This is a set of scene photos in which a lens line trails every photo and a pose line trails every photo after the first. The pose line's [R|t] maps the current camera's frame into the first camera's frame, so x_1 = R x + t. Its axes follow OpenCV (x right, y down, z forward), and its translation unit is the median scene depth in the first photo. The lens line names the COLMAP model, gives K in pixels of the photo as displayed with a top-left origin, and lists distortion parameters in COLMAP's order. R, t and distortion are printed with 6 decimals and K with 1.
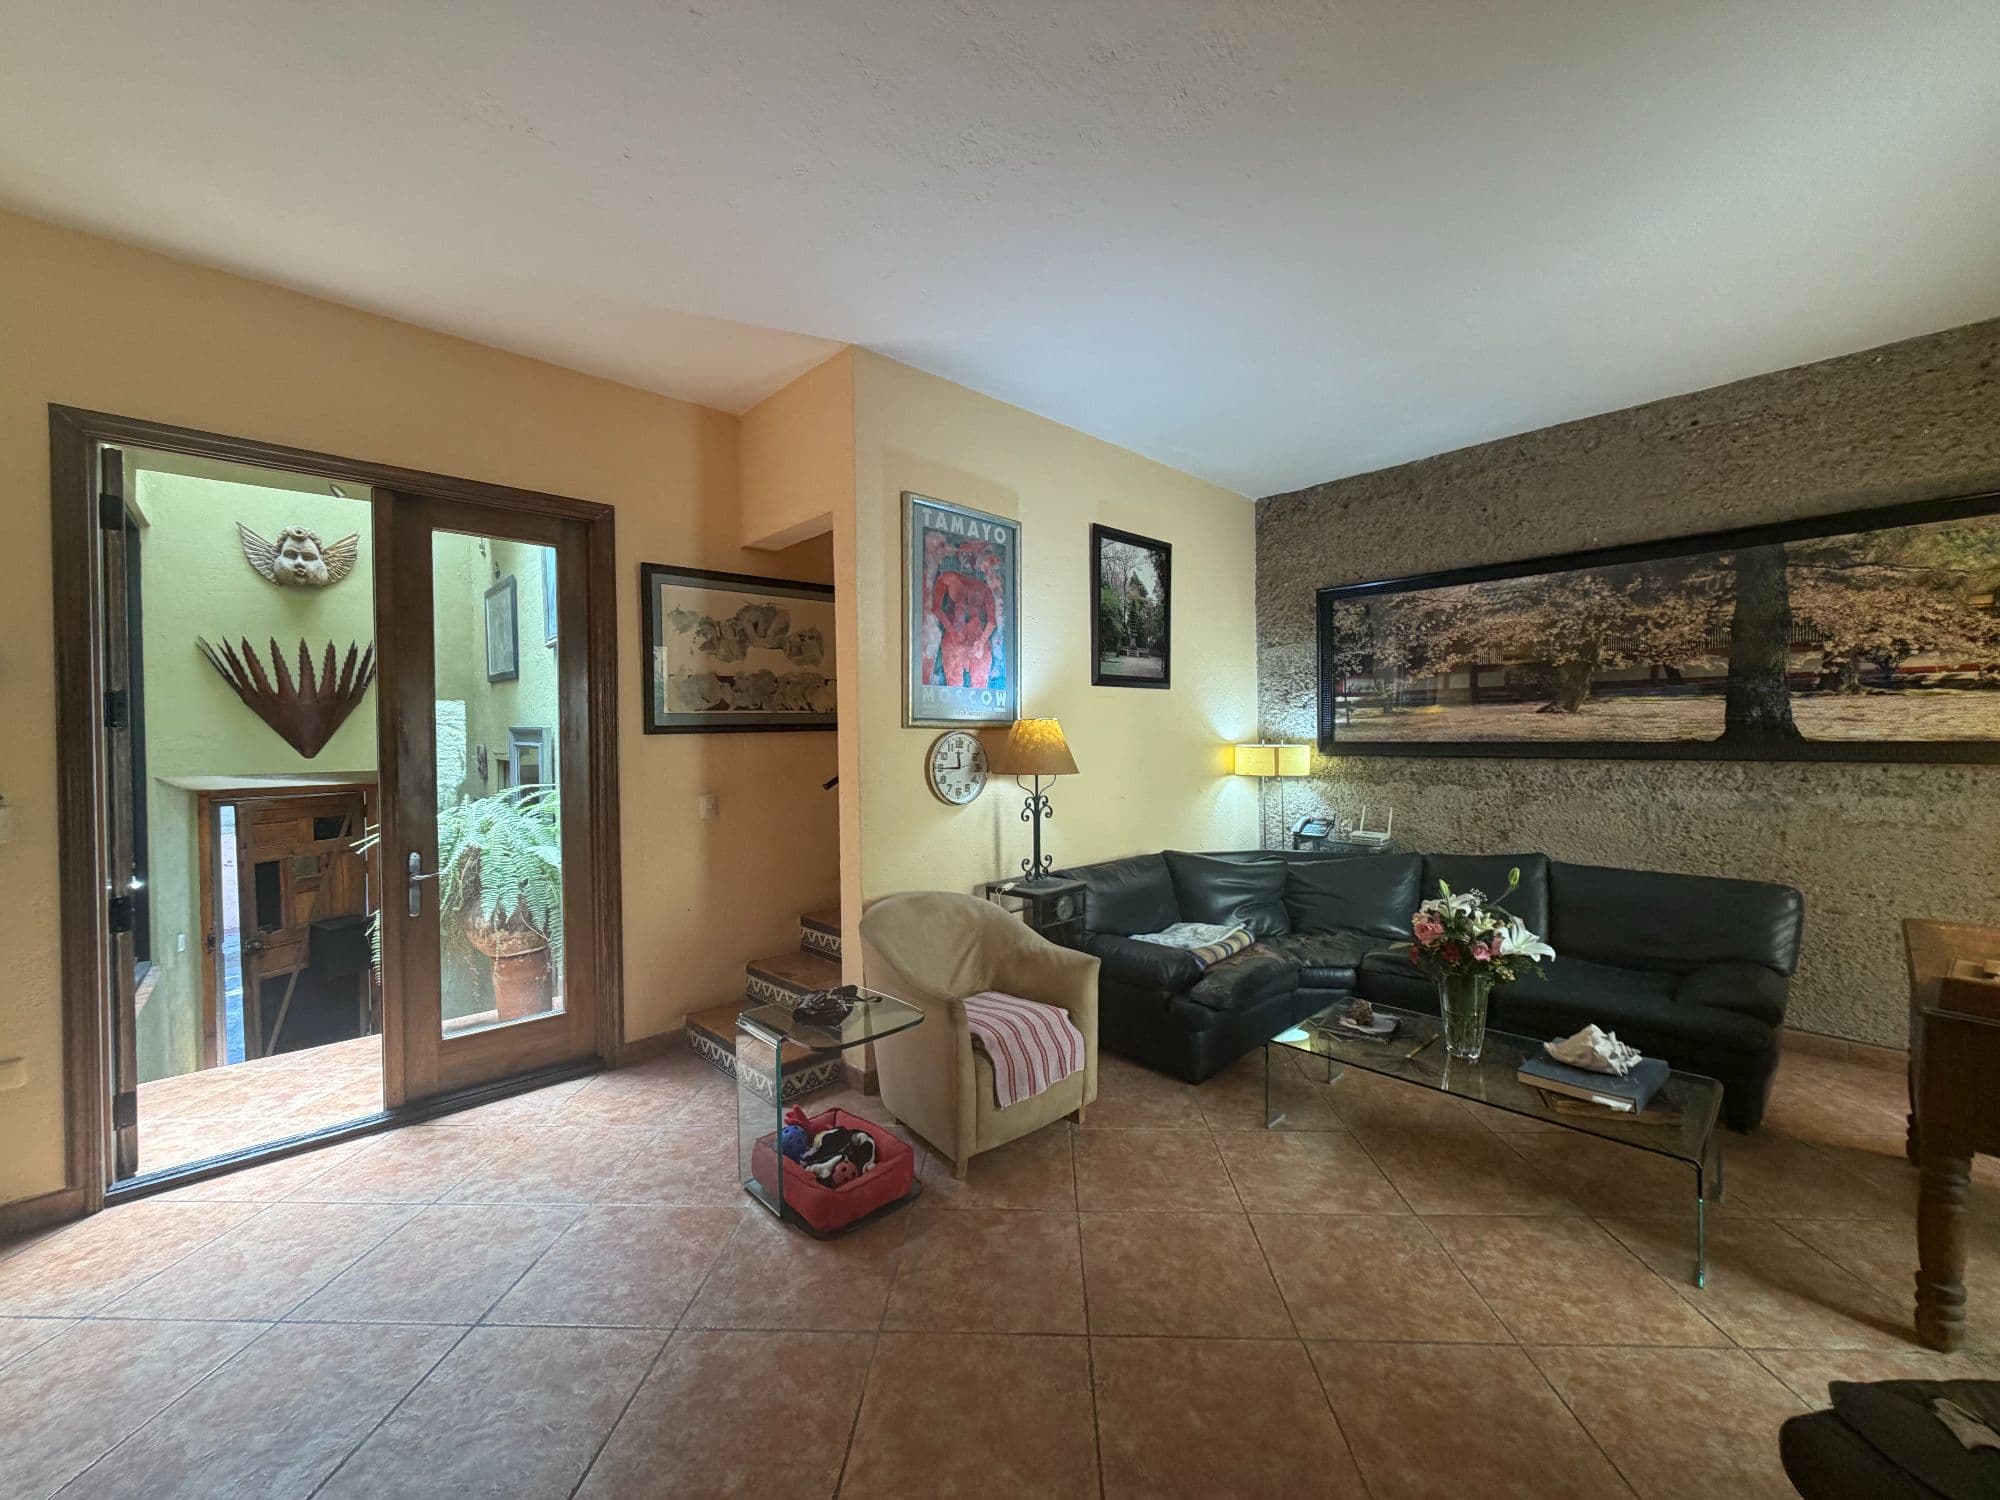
lens RADIAL K [[797.6, 0, 1004.0], [0, 797.6, 748.3], [0, 0, 1]] dist [0.001450, 0.000763]
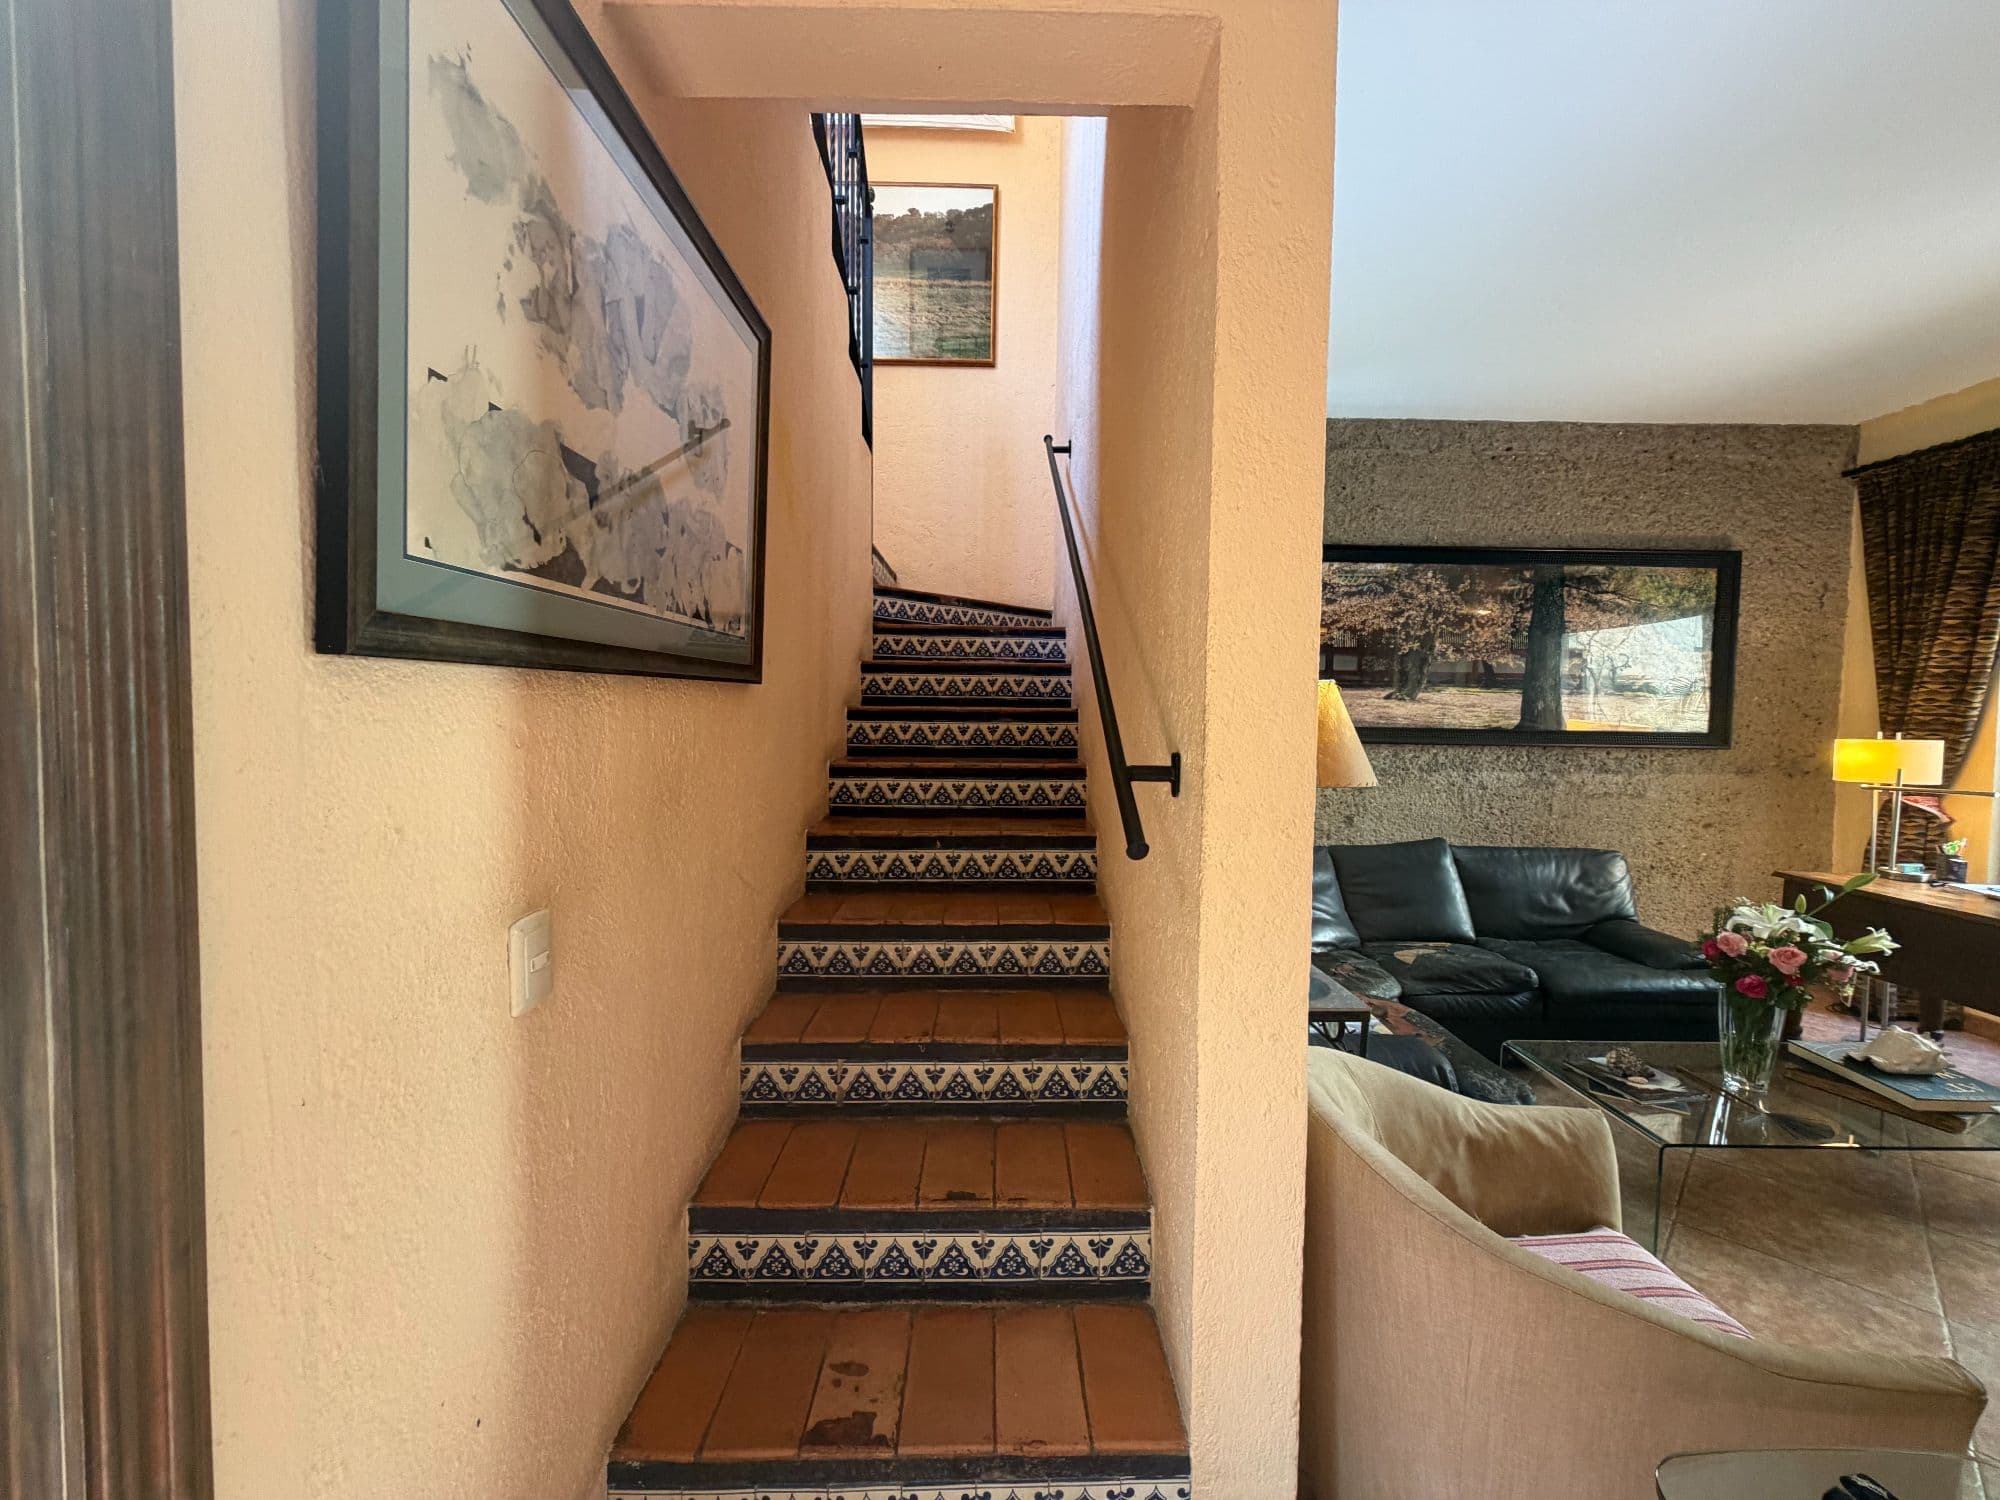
lens RADIAL K [[797.6, 0, 1004.0], [0, 797.6, 748.3], [0, 0, 1]] dist [0.001450, 0.000763]
pose [[0.682969, -0.010762, 0.730368, -0.472692], [-0.012192, 0.999584, 0.026130, -0.002372], [-0.730346, -0.026750, 0.682554, 0.756787]]
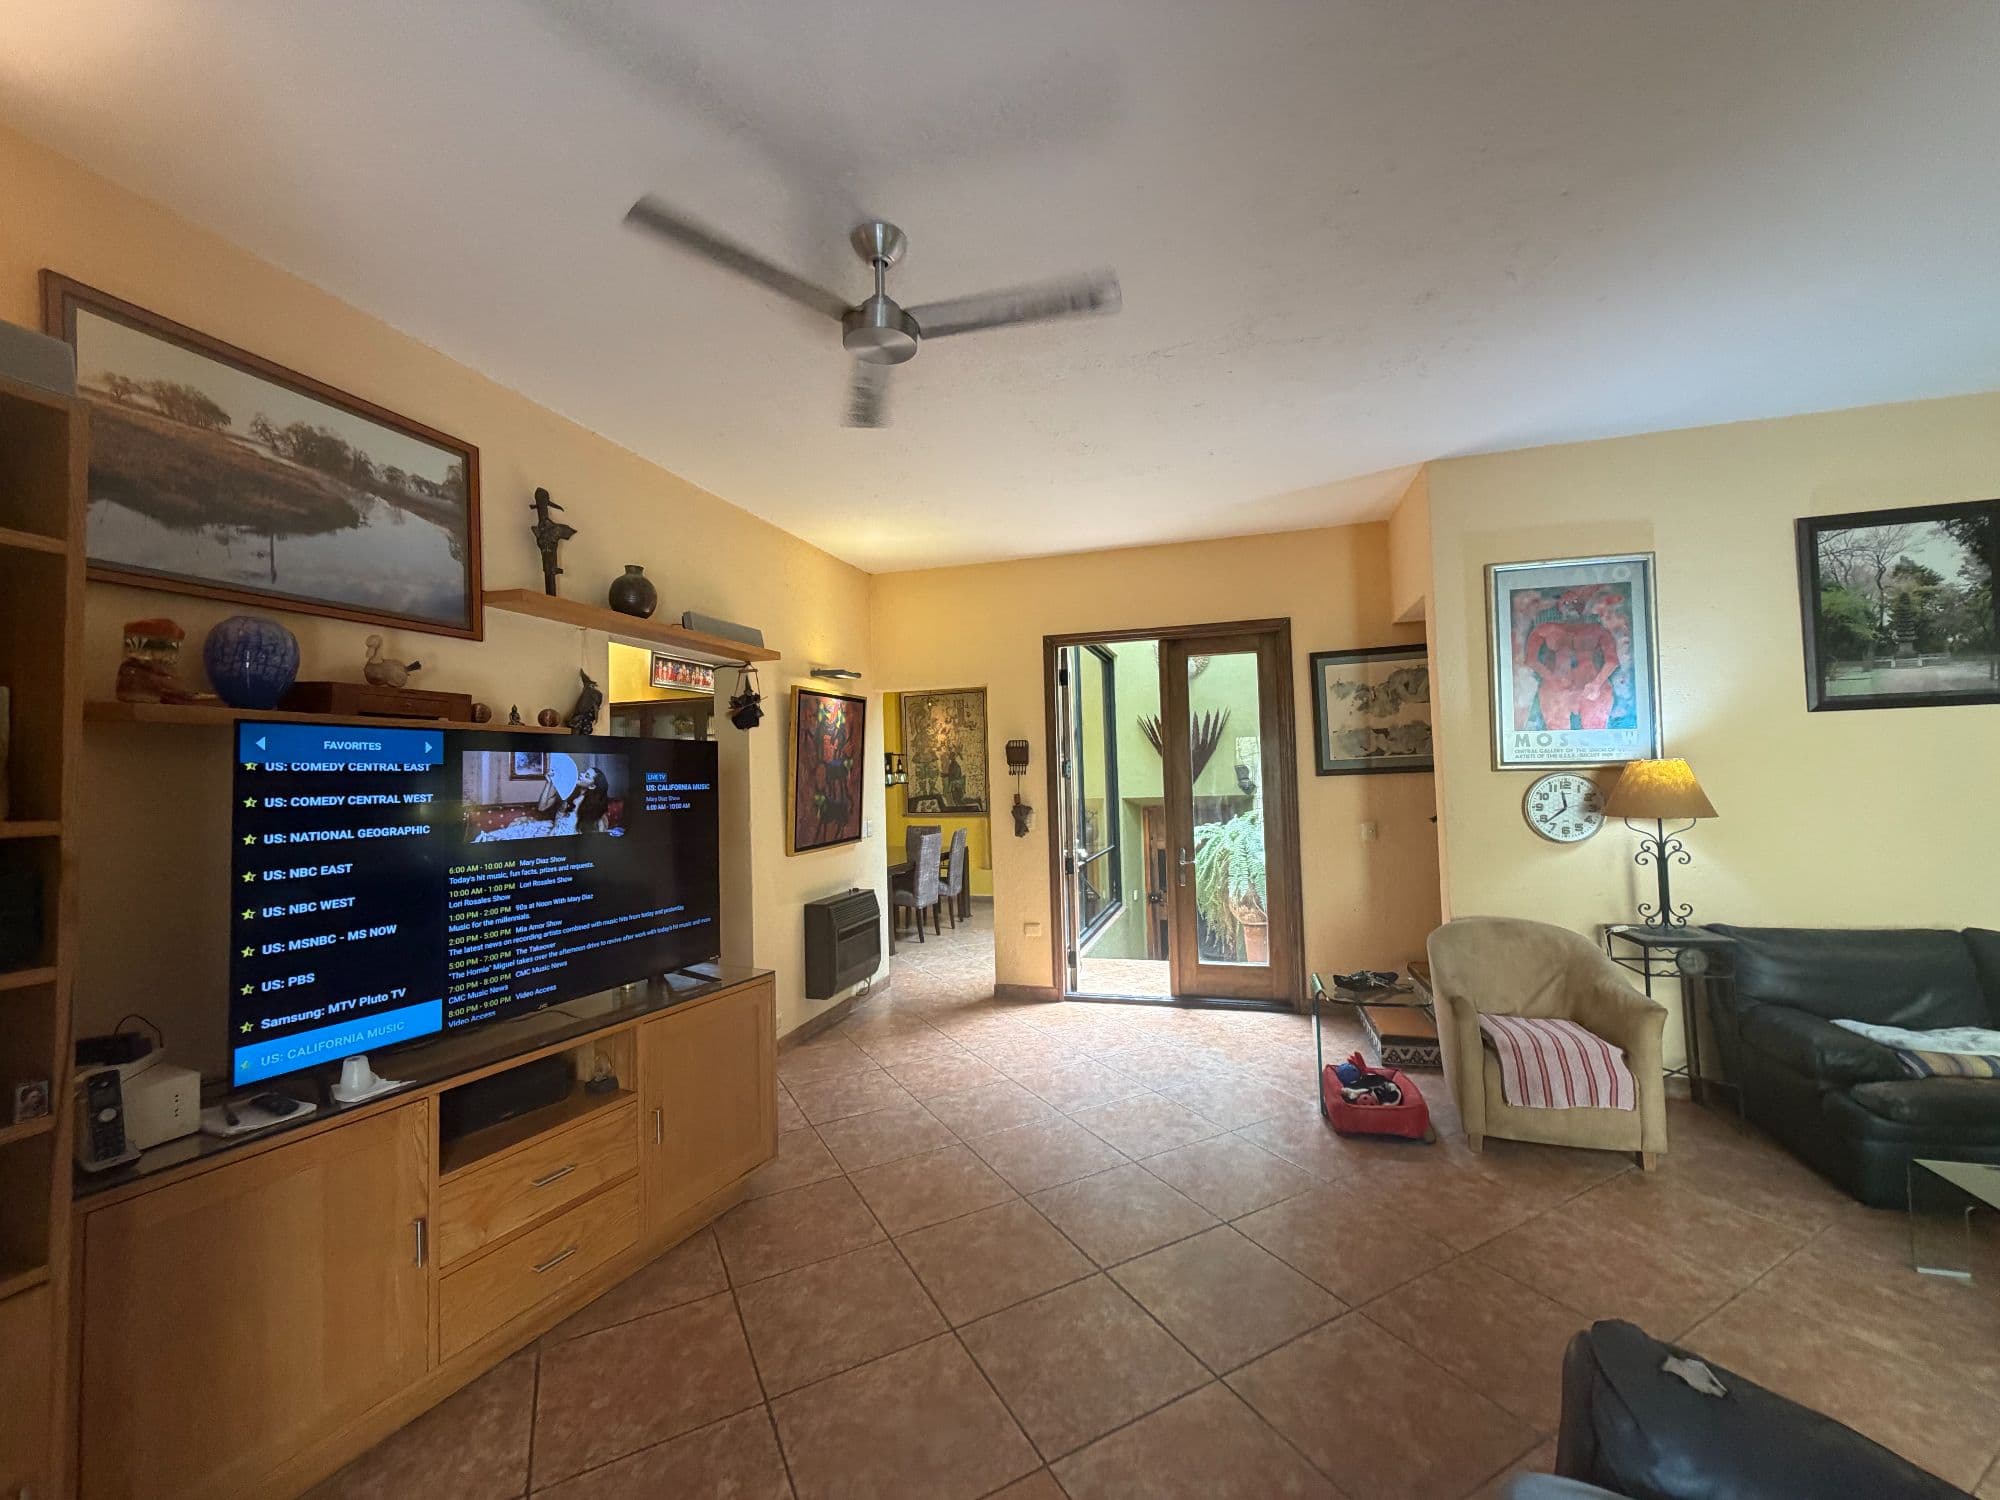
lens RADIAL K [[797.6, 0, 1004.0], [0, 797.6, 748.3], [0, 0, 1]] dist [0.001450, 0.000763]
pose [[0.507001, -0.033672, -0.861287, 0.460712], [0.011733, 0.999414, -0.032166, -0.027516], [0.861865, 0.006202, 0.507099, -0.162577]]
